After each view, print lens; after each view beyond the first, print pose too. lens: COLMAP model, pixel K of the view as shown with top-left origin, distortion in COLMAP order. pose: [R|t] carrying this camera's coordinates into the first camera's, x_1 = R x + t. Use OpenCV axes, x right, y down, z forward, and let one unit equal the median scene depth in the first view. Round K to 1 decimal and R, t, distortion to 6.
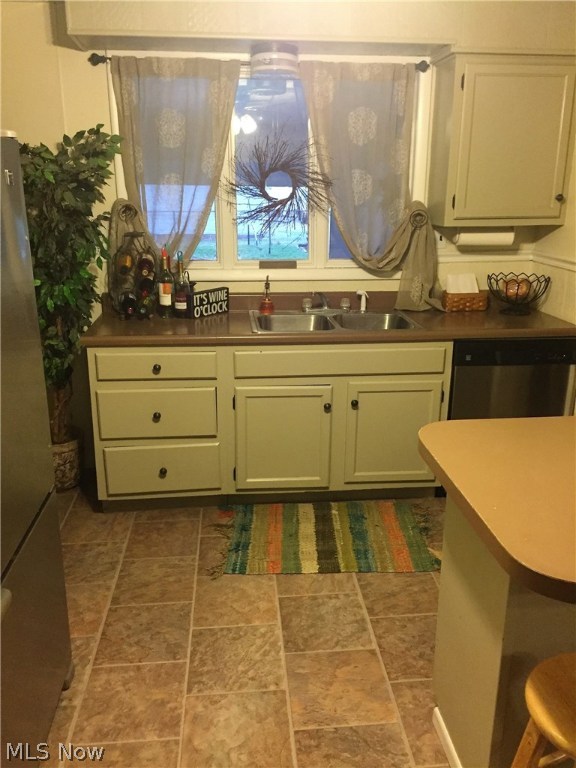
lens RADIAL K [[650.5, 0, 290.0], [0, 650.5, 385.1], [0, 0, 1]] dist [0.066367, -0.100475]
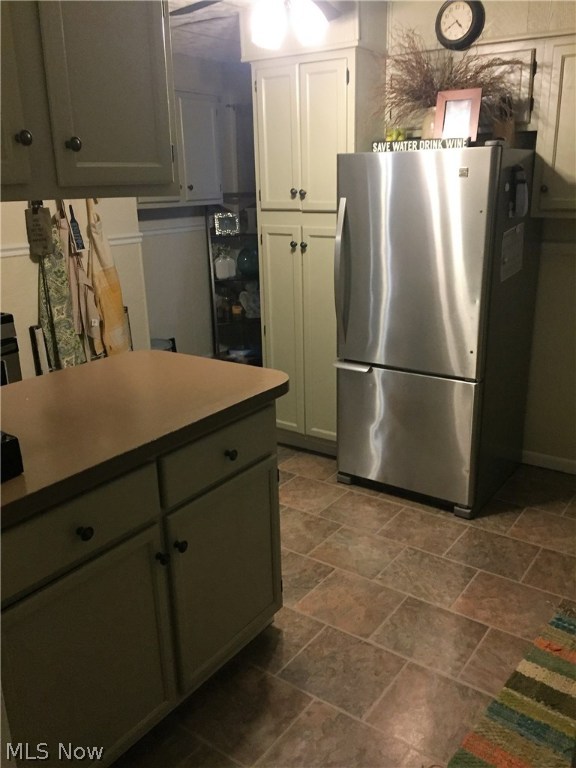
lens RADIAL K [[650.5, 0, 291.8], [0, 650.5, 384.8], [0, 0, 1]] dist [0.066367, -0.100475]
pose [[-0.649870, 0.241936, -0.720511, 0.628548], [-0.199745, 0.860296, 0.469034, -0.291883], [0.733329, 0.448730, -0.510755, 0.936780]]
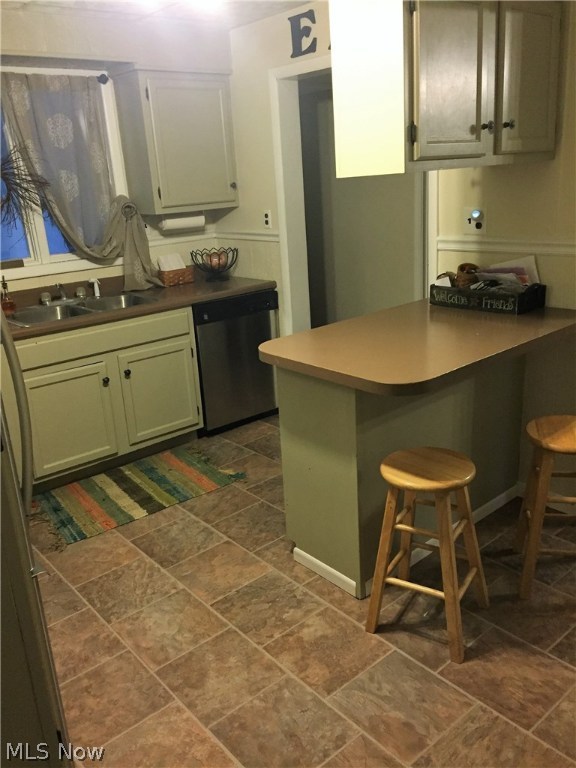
lens RADIAL K [[650.5, 0, 293.0], [0, 650.5, 384.3], [0, 0, 1]] dist [0.066367, -0.100475]
pose [[0.812829, -0.226670, 0.536591, -0.285970], [0.226574, 0.971670, 0.067245, 0.036380], [-0.536632, 0.066919, 0.841159, -0.122178]]
